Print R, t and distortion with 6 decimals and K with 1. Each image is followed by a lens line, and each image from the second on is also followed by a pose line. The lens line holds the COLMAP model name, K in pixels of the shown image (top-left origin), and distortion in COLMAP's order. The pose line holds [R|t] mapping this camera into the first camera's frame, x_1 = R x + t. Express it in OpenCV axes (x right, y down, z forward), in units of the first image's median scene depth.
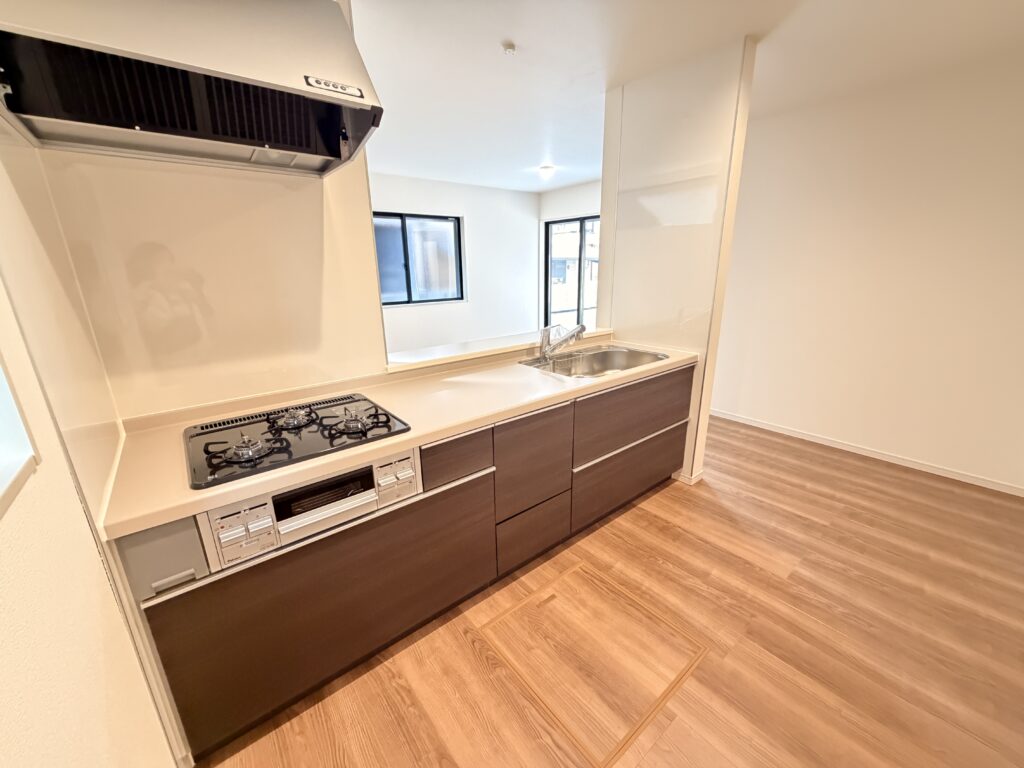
lens RADIAL K [[403.2, 0, 513.8], [0, 403.2, 386.6], [0, 0, 1]] dist [0.002916, -0.000924]
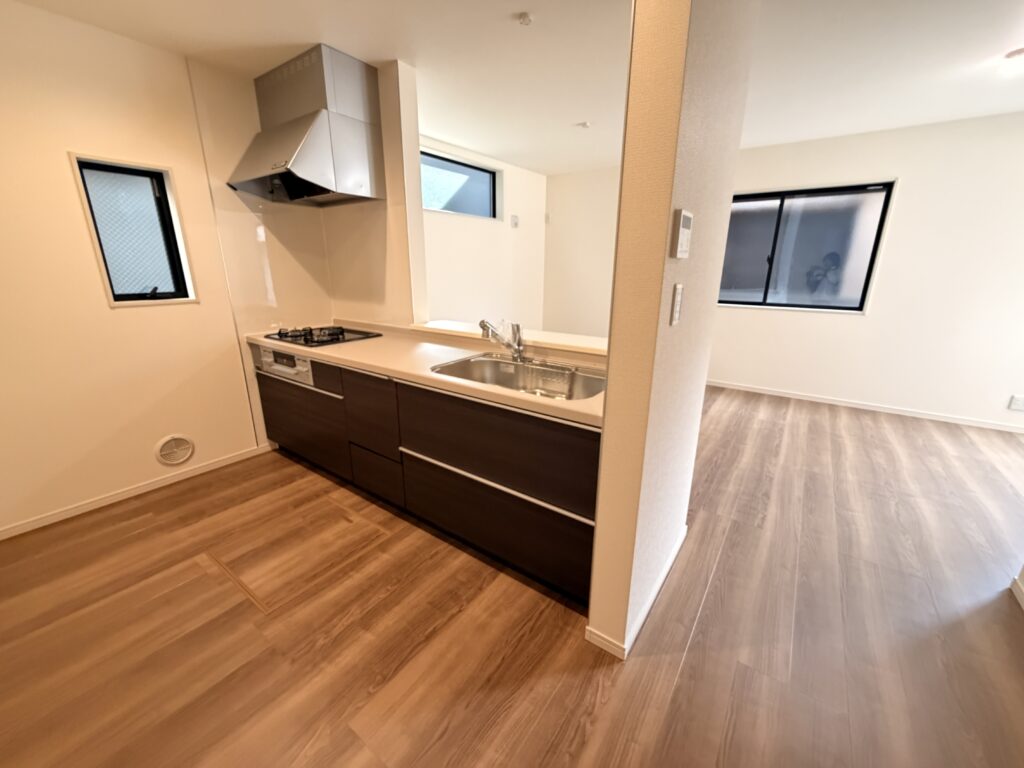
lens RADIAL K [[403.2, 0, 505.6], [0, 403.2, 388.4], [0, 0, 1]] dist [0.002916, -0.000924]
pose [[0.263409, 0.296750, -0.917908, 1.249510], [-0.286573, 0.932628, 0.219272, -0.269380], [0.921136, 0.205289, 0.330704, 0.957369]]
